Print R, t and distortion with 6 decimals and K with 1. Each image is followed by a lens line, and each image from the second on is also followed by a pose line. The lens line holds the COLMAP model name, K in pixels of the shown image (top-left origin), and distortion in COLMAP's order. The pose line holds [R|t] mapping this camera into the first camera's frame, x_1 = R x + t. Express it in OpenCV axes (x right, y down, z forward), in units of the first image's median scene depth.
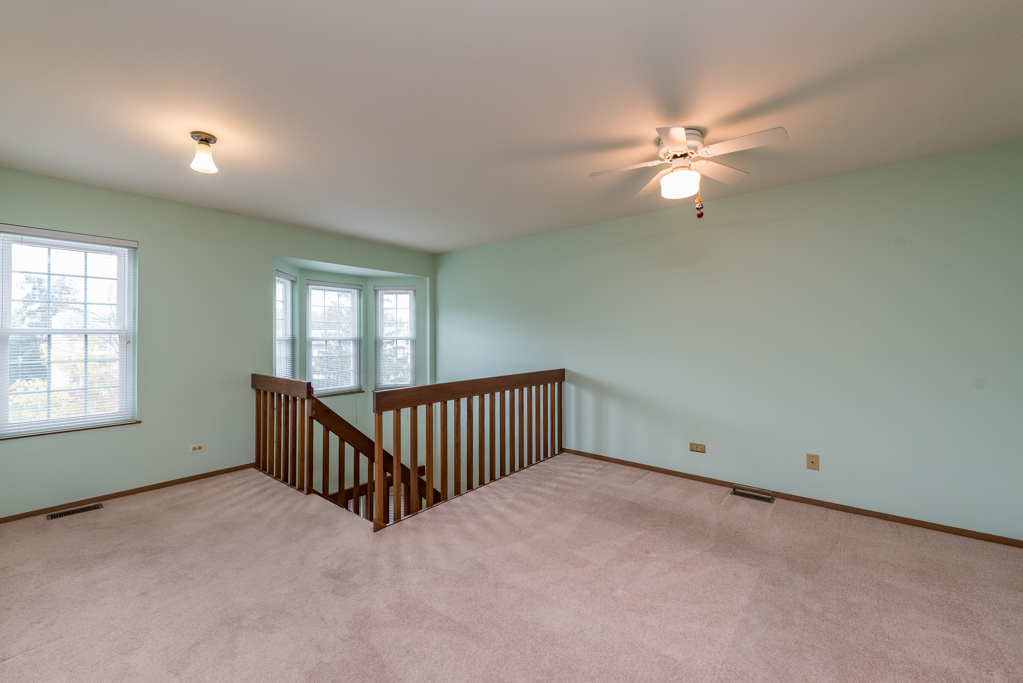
lens RADIAL K [[423.5, 0, 510.4], [0, 423.5, 337.5], [0, 0, 1]] dist [0.000325, -0.000146]
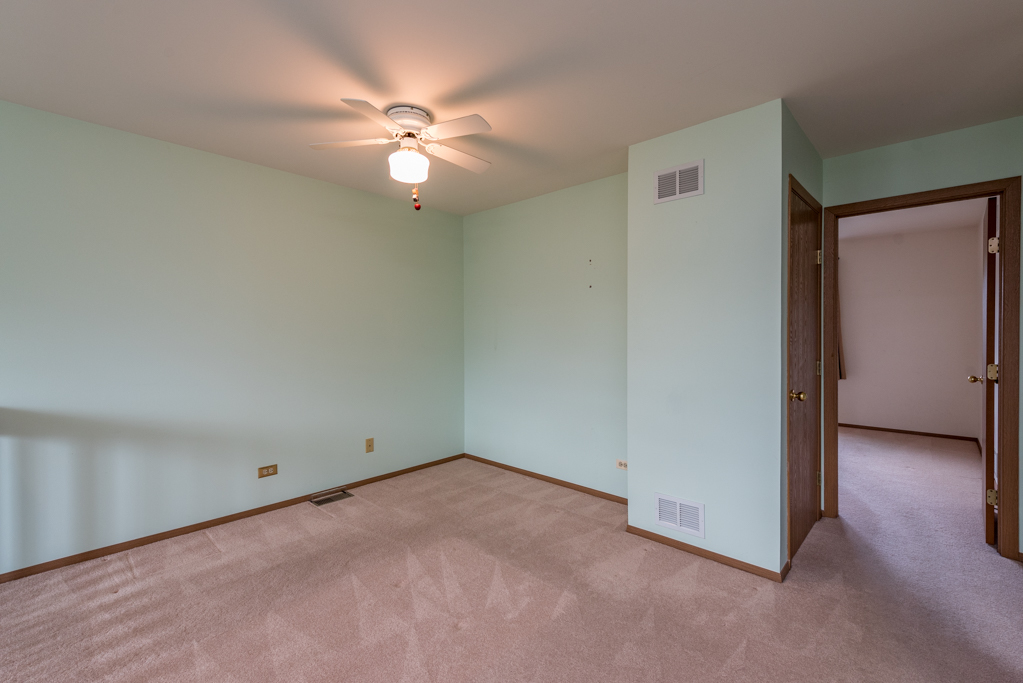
lens RADIAL K [[440.2, 0, 511.5], [0, 440.2, 341.5], [0, 0, 1]] dist [0.019802, -0.006360]
pose [[0.064414, -0.019462, 0.997733, -0.395689], [0.002722, 0.999810, 0.019327, -0.001327], [-0.997920, 0.001471, 0.064455, 0.517049]]
